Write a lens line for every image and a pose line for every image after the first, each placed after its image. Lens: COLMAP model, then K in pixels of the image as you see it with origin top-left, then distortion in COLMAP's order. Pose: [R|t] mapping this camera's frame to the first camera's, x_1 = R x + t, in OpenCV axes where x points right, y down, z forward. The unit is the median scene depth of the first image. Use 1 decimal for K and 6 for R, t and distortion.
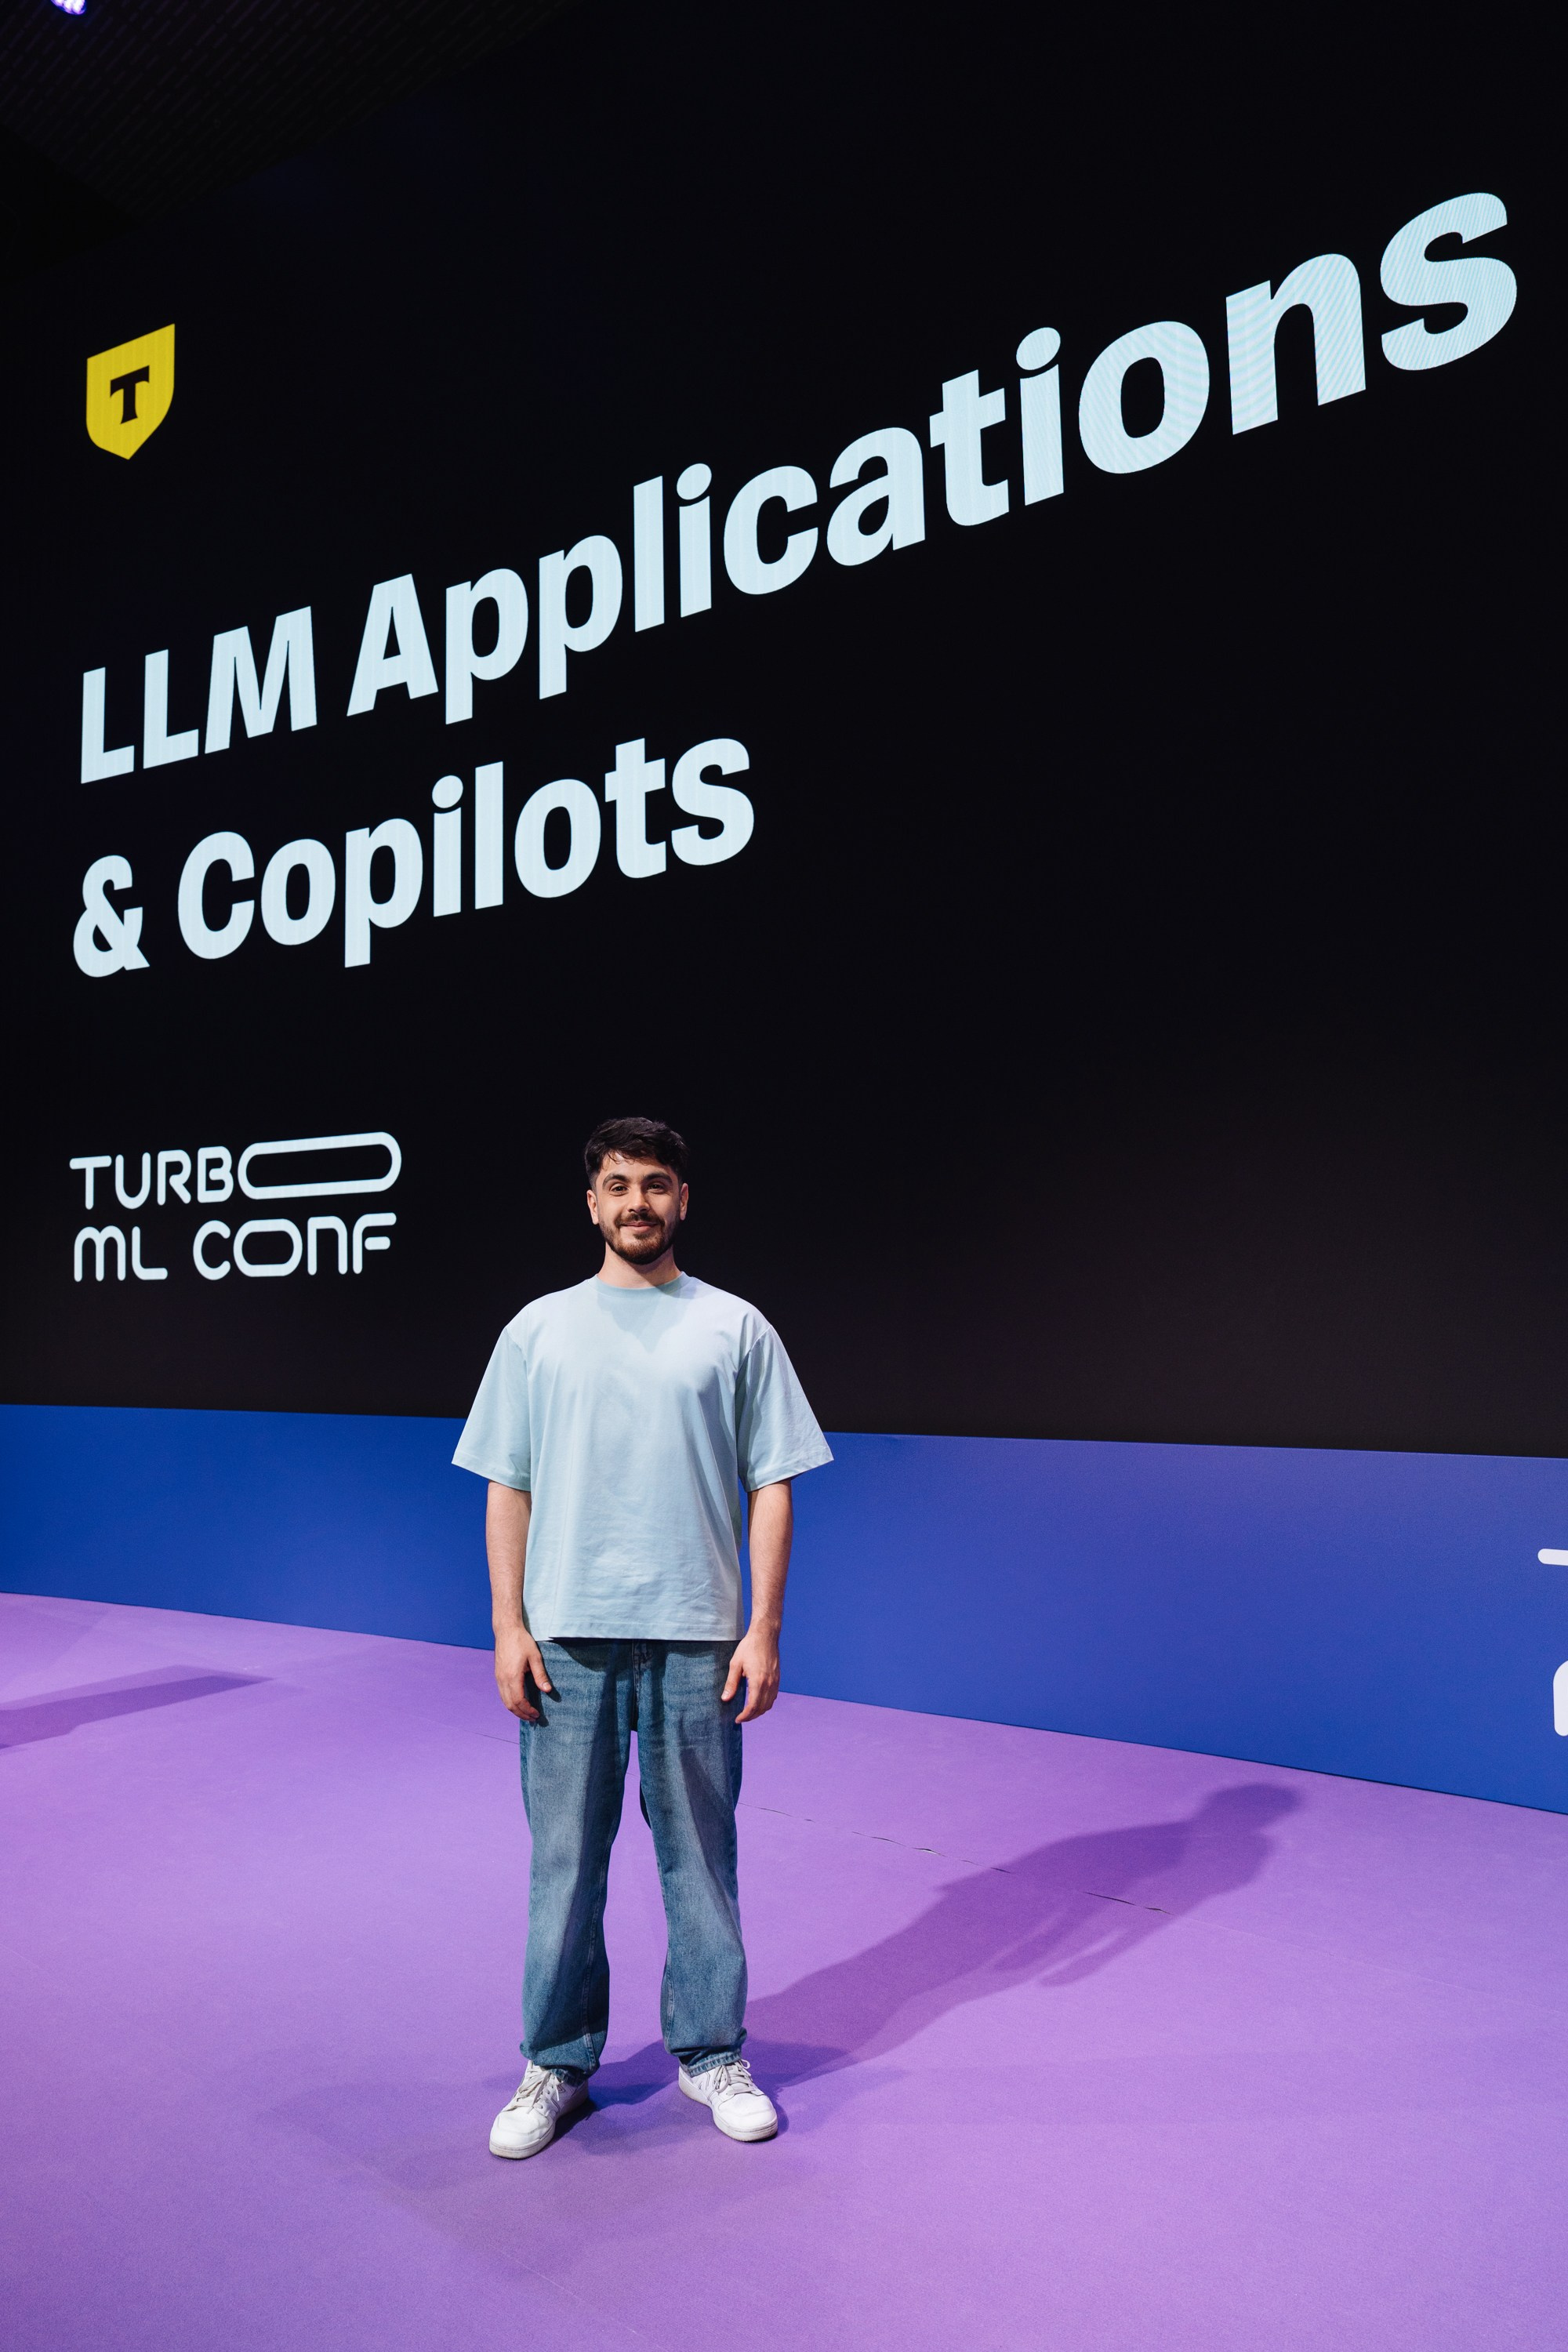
lens RADIAL K [[1719.3, 0, 748.9], [0, 1719.3, 1206.0], [0, 0, 1]] dist [-0.106859, 0.095534]
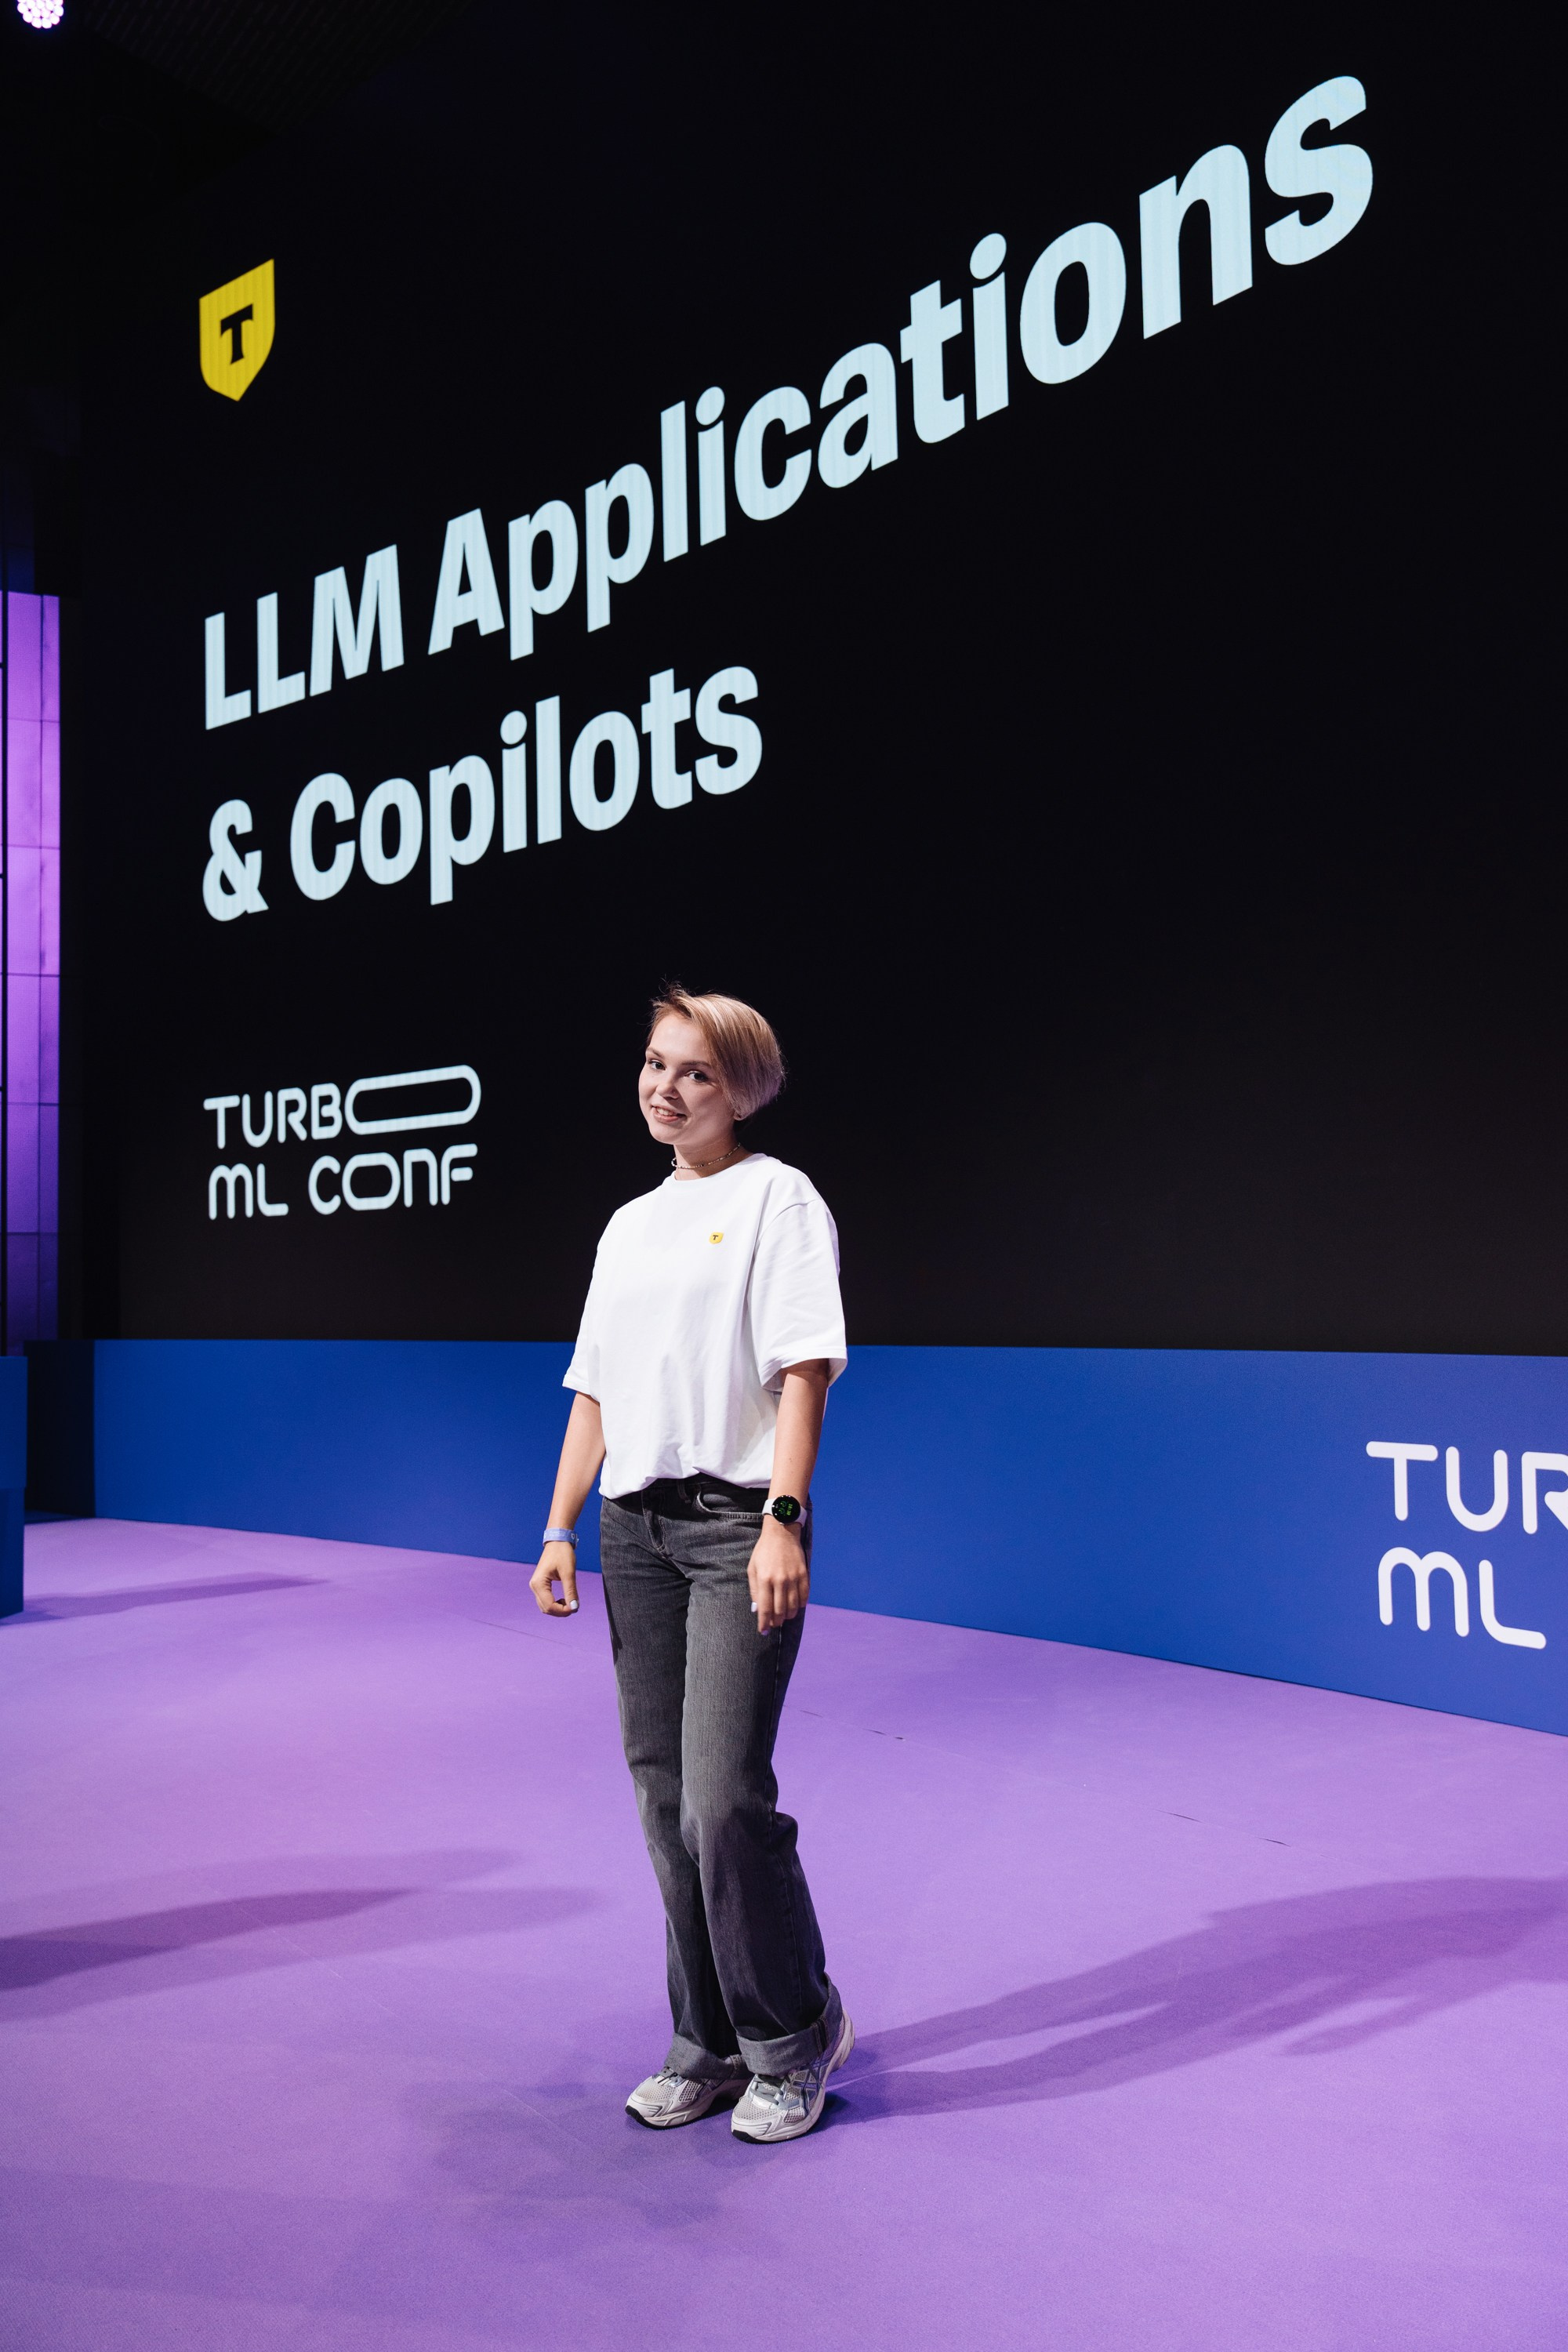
lens RADIAL K [[2175.1, 0, 784.0], [0, 2175.1, 1176.0], [0, 0, 1]] dist [-0.038471, 0.134073]
pose [[0.973771, -0.016426, -0.226935, 0.266730], [0.019007, 0.999777, 0.009191, 0.014564], [0.226733, -0.013263, 0.973867, -0.223134]]
